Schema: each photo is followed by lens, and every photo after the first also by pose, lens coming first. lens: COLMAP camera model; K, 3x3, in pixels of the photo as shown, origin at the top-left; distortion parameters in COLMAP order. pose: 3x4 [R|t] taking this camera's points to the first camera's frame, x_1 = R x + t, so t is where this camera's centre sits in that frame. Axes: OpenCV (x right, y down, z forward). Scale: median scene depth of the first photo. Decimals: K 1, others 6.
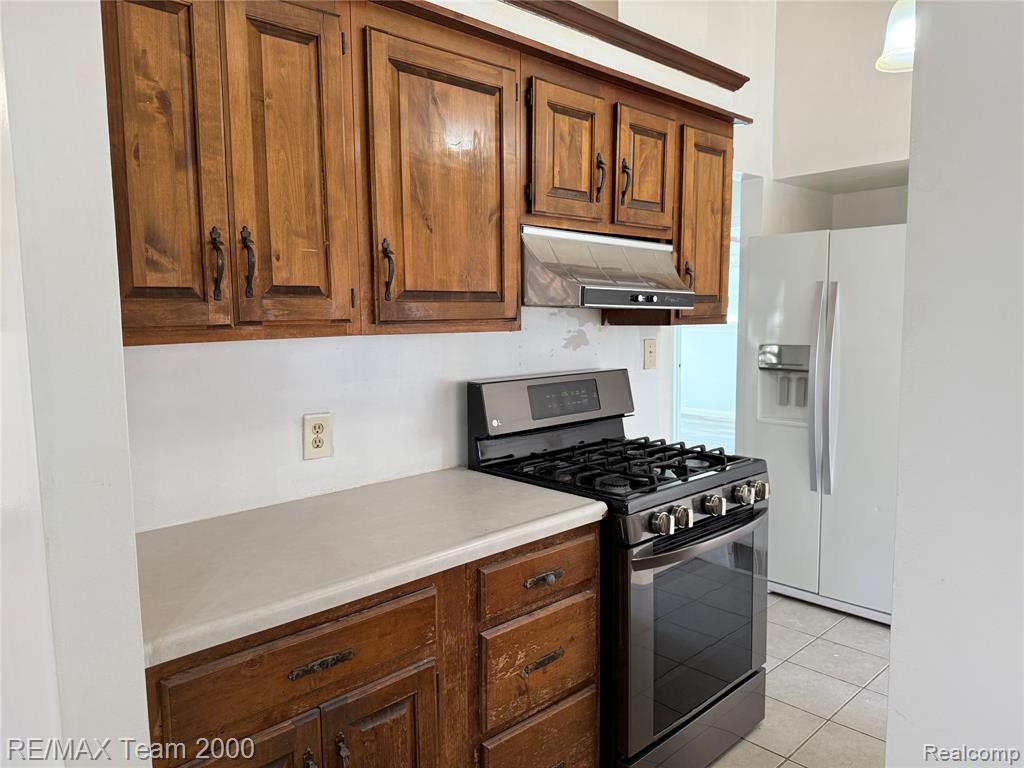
lens RADIAL K [[728.0, 0, 508.5], [0, 728.0, 387.8], [0, 0, 1]] dist [0.059950, -0.057369]
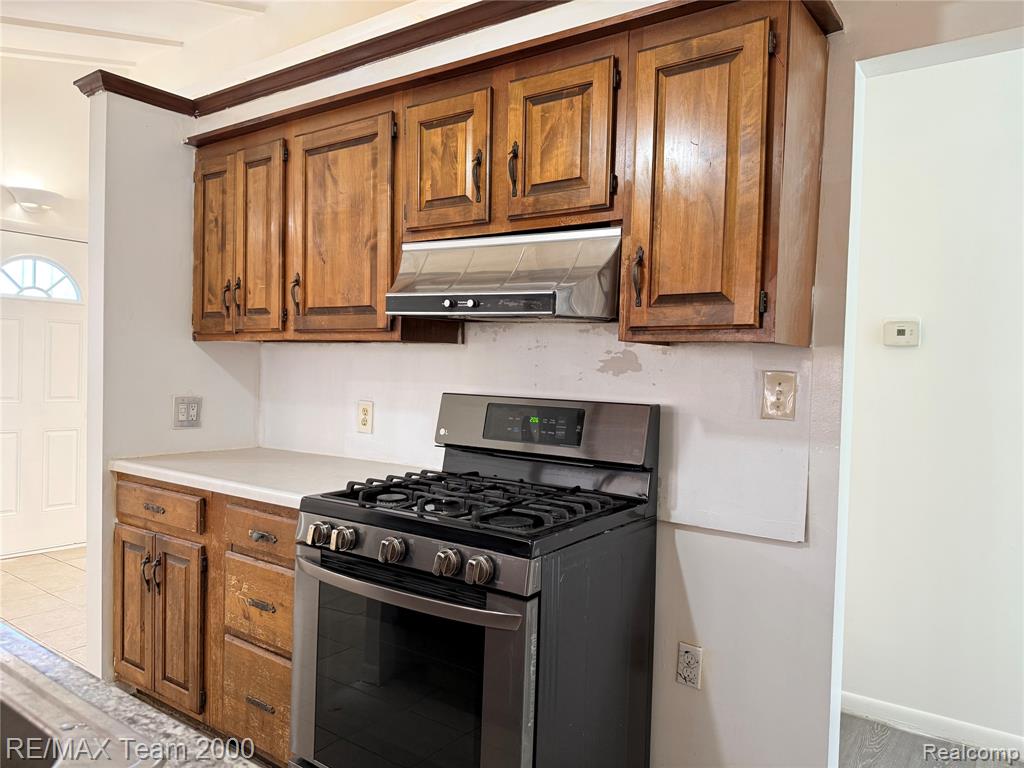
lens RADIAL K [[728.0, 0, 513.5], [0, 728.0, 388.0], [0, 0, 1]] dist [0.059950, -0.057369]
pose [[0.183621, 0.043185, -0.982048, 1.242334], [-0.129124, 0.991438, 0.019455, -0.057165], [0.974479, 0.123234, 0.187625, 1.082667]]
